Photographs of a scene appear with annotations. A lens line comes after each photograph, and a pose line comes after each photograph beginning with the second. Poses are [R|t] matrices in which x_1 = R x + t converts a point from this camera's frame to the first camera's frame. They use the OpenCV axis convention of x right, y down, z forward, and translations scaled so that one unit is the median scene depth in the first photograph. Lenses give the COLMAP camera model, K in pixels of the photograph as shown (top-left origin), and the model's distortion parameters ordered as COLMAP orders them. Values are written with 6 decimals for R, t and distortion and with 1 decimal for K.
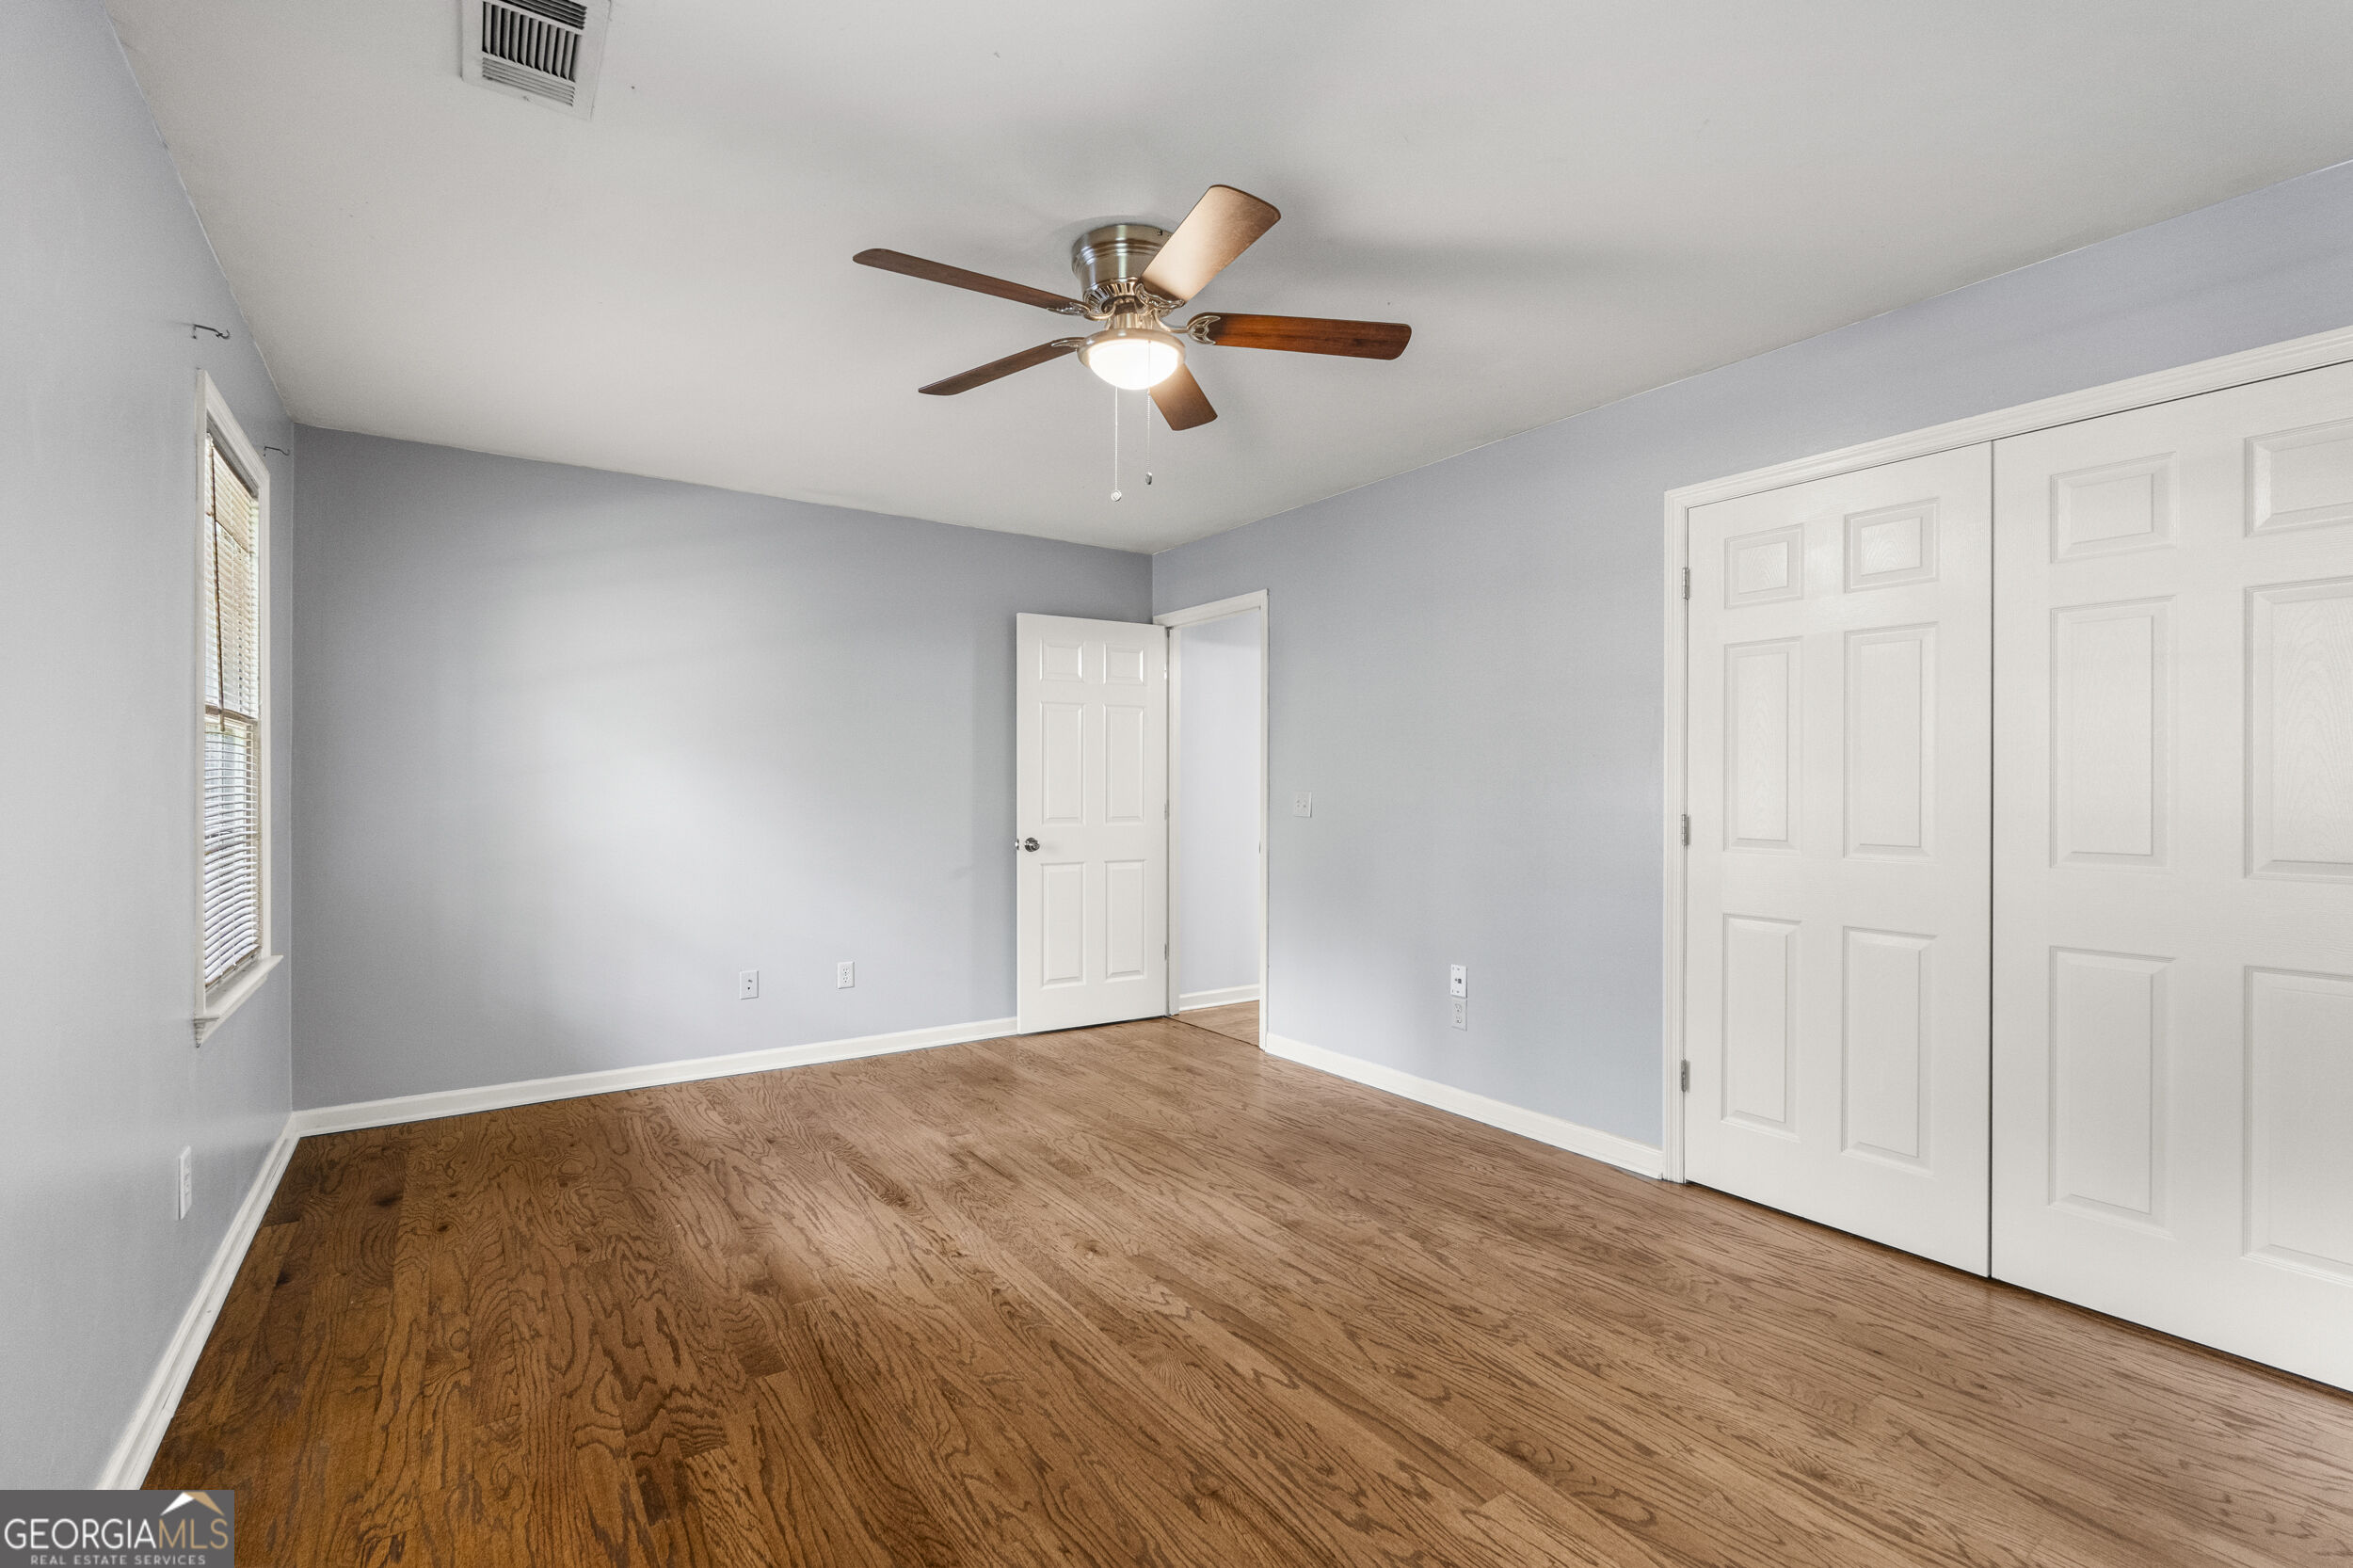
lens RADIAL K [[1077.9, 0, 1175.6], [0, 1077.9, 782.2], [0, 0, 1]] dist [-0.001066, 0.000104]
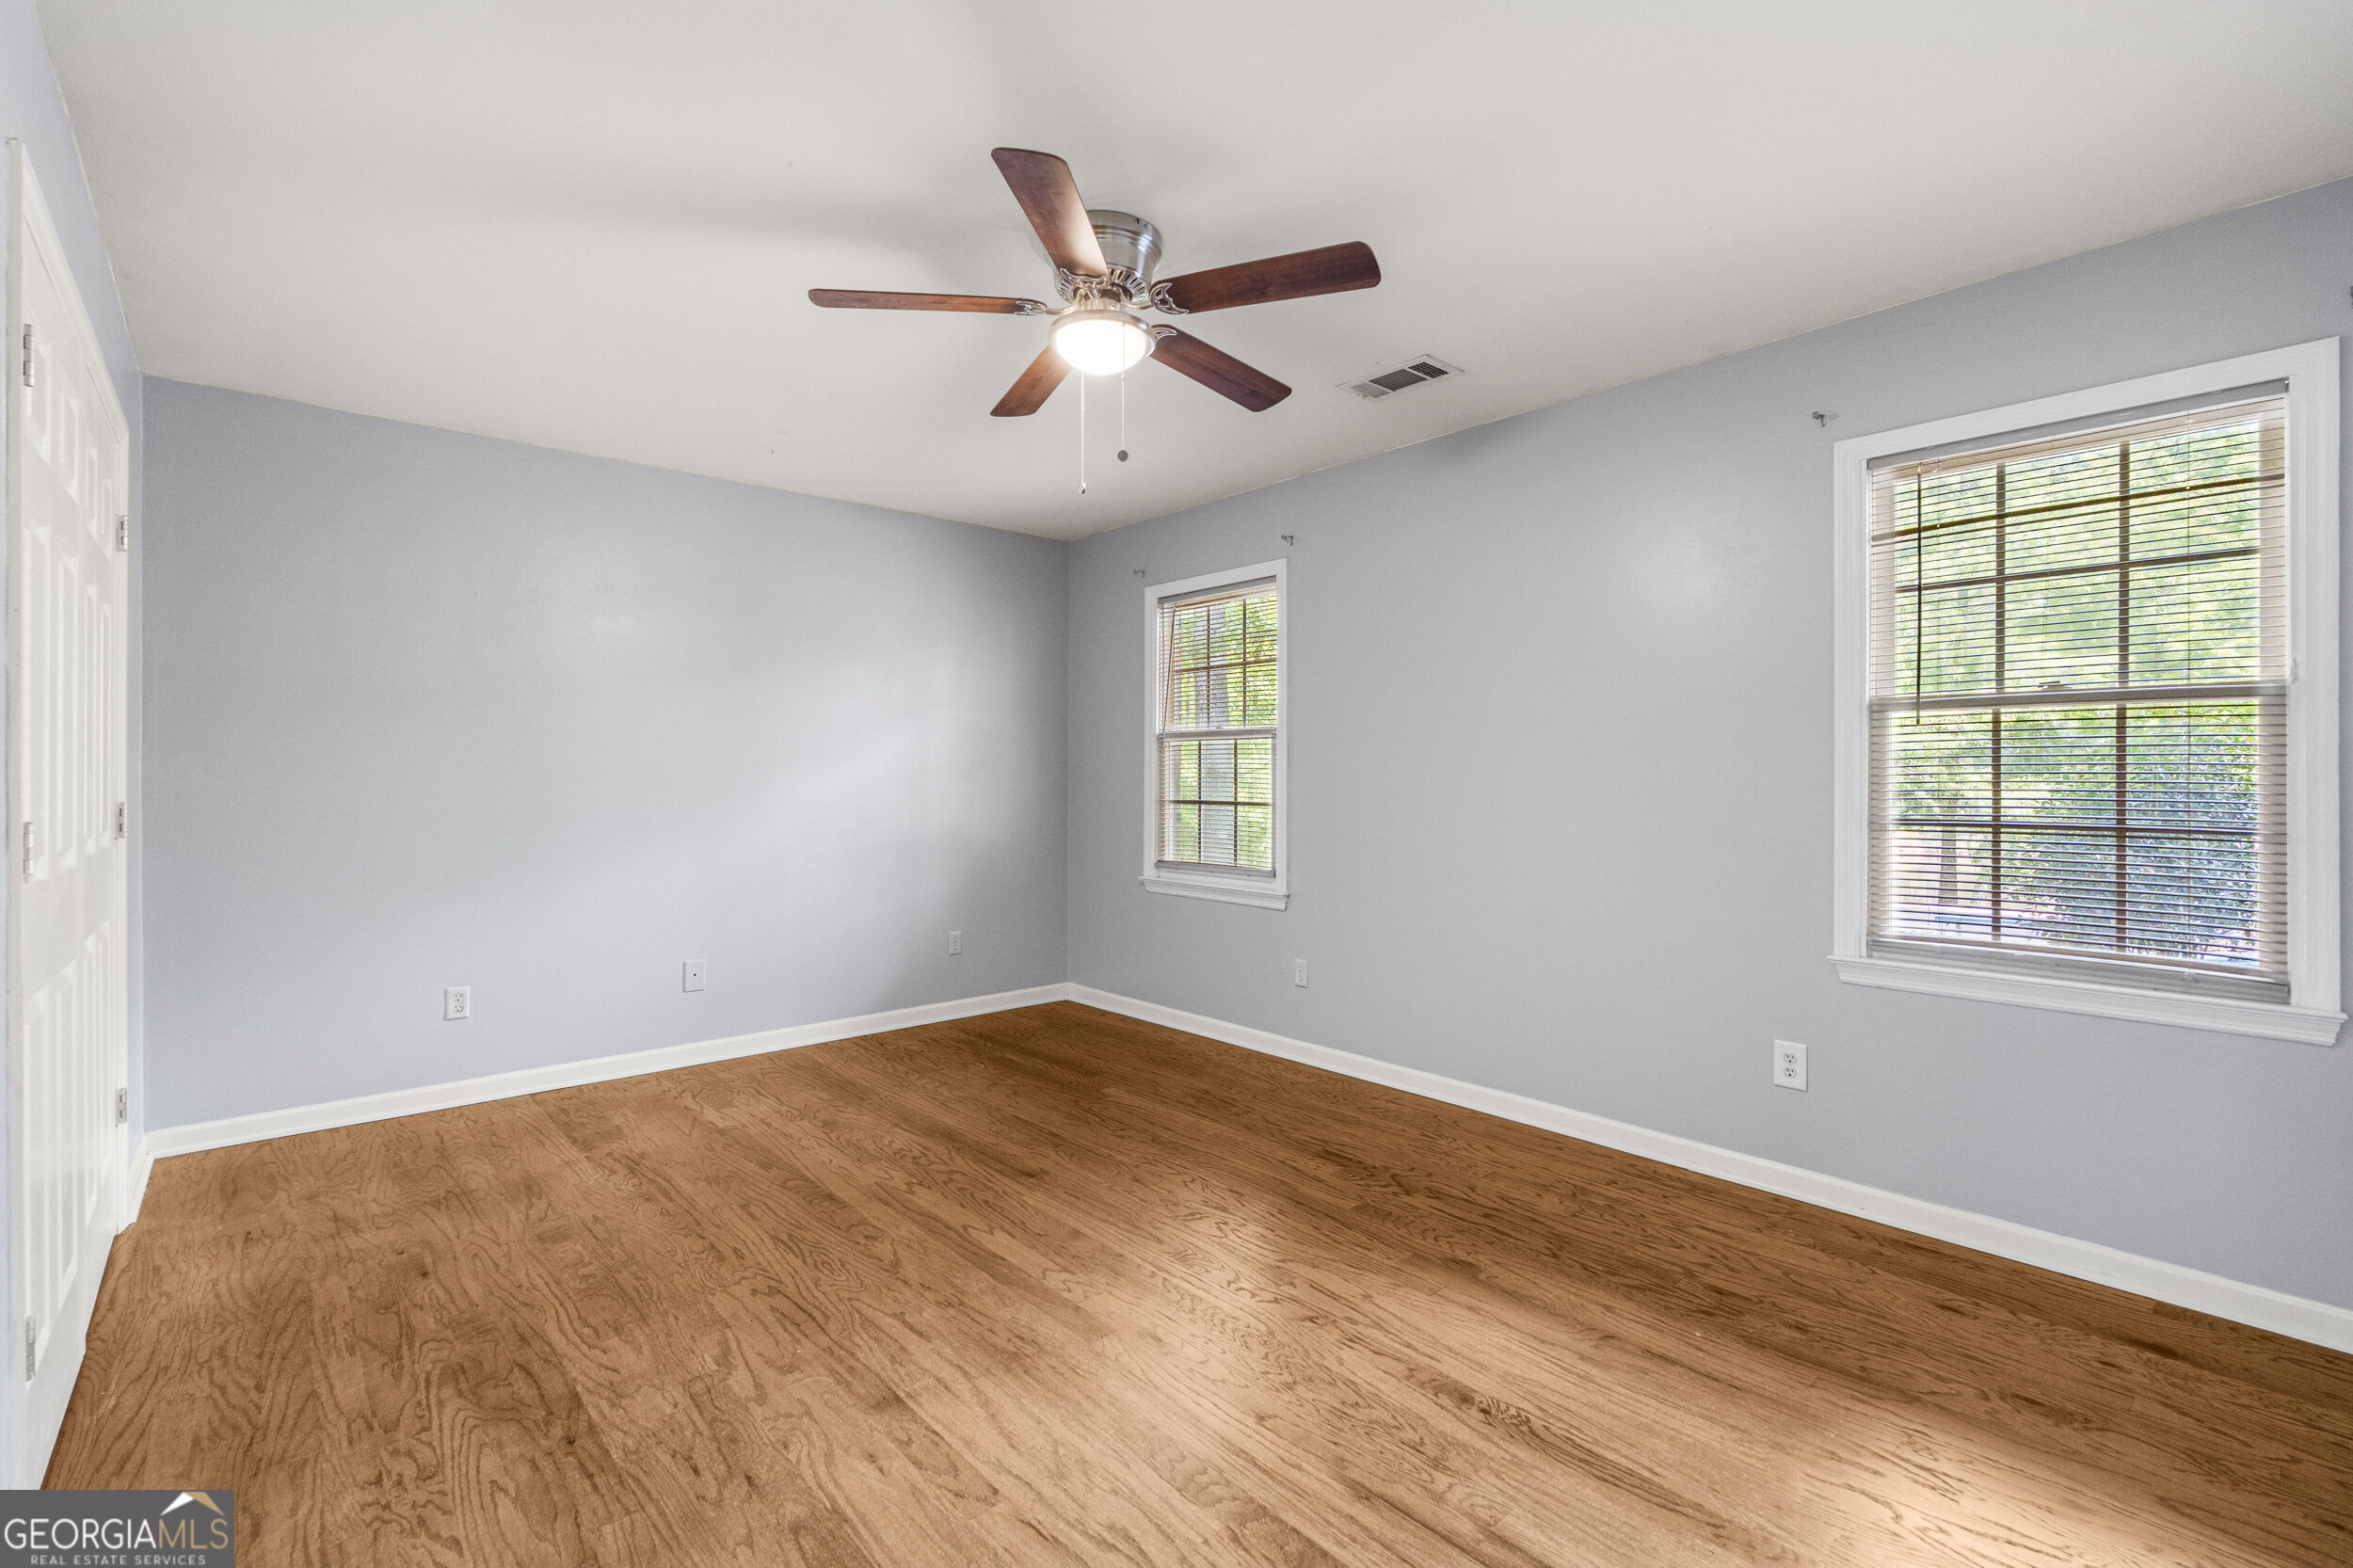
lens RADIAL K [[1077.9, 0, 1159.1], [0, 1077.9, 776.8], [0, 0, 1]] dist [-0.001066, 0.000104]
pose [[-0.994900, -0.002840, -0.100826, 0.007191], [-0.002573, 0.999993, -0.002779, 0.013362], [0.100833, -0.002505, -0.994900, 2.053528]]
